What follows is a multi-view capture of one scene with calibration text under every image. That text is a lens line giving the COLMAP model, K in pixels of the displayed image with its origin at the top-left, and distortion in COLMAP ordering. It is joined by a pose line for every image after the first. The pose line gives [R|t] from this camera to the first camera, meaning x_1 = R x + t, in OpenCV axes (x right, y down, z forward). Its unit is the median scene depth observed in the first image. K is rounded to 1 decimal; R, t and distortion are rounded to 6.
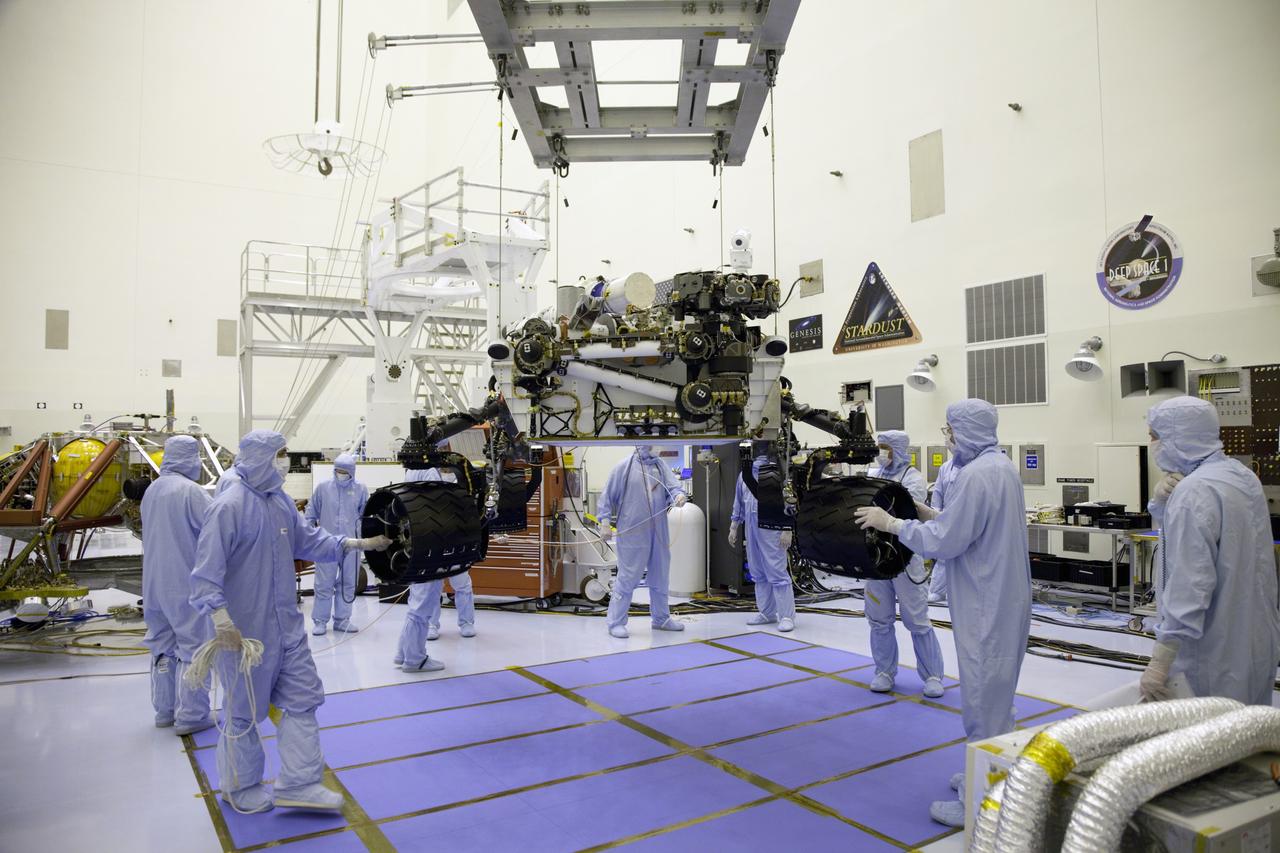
lens RADIAL K [[882.8, 0, 647.2], [0, 882.8, 431.4], [0, 0, 1]] dist [-0.116808, 0.071171]
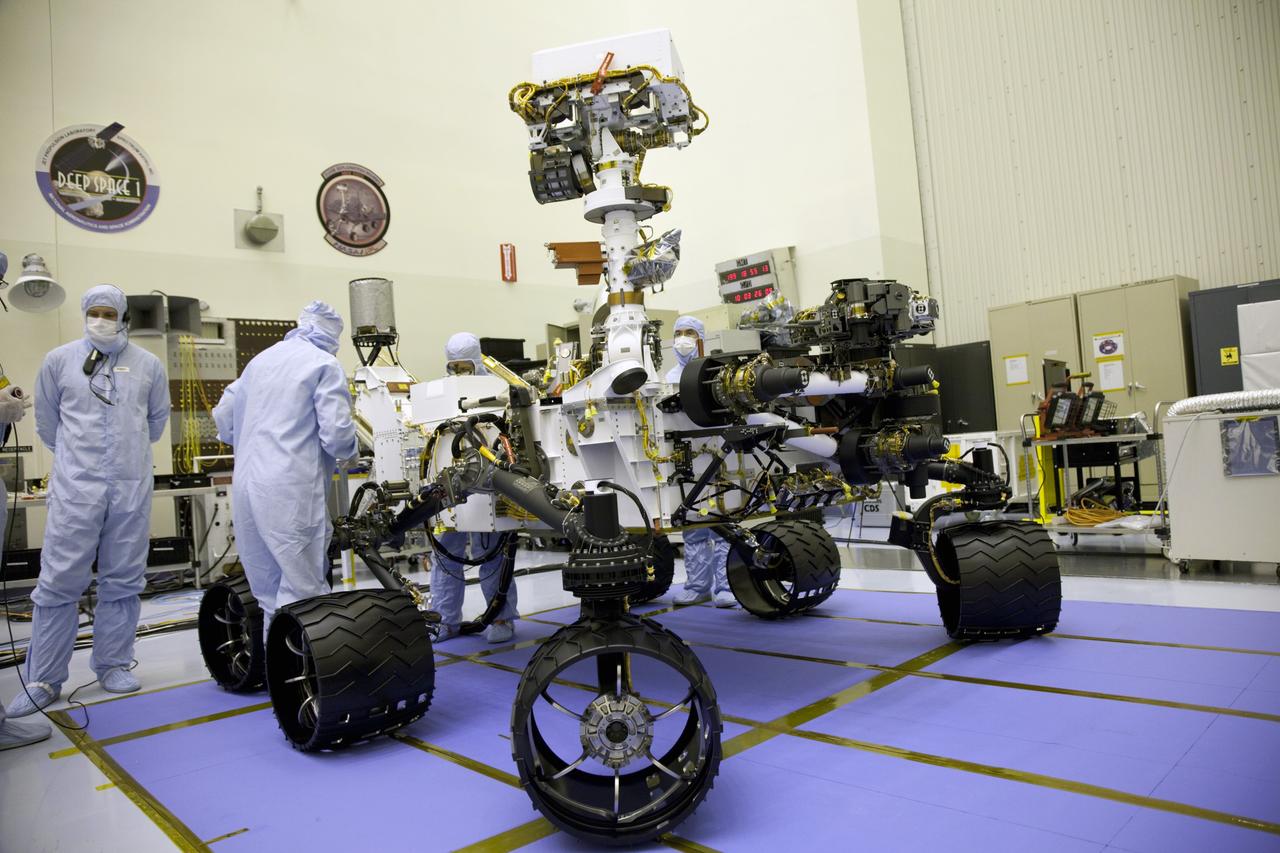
lens RADIAL K [[882.8, 0, 648.9], [0, 882.8, 417.4], [0, 0, 1]] dist [-0.116808, 0.071171]
pose [[-0.178329, 0.056245, 0.982362, -0.231248], [0.045946, 0.997752, -0.048786, 0.074117], [-0.982898, 0.036436, -0.180512, 0.507224]]
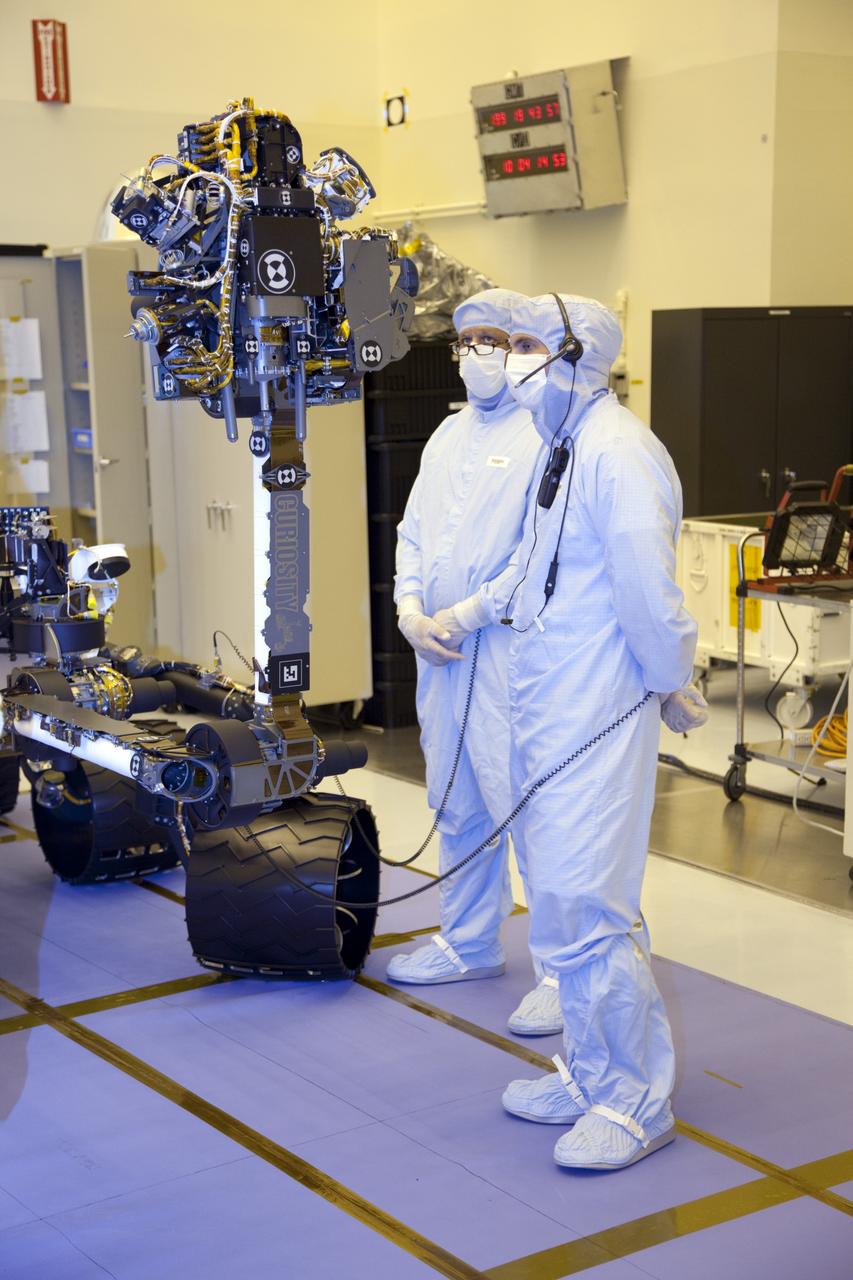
lens RADIAL K [[1974.1, 0, 422.3], [0, 1974.1, 650.5], [0, 0, 1]] dist [0.211546, 0.000000]
pose [[-0.022705, -0.144398, 0.989259, -0.373049], [-0.014346, 0.989459, 0.144098, 0.009475], [-0.999639, -0.010921, -0.024537, 0.321139]]
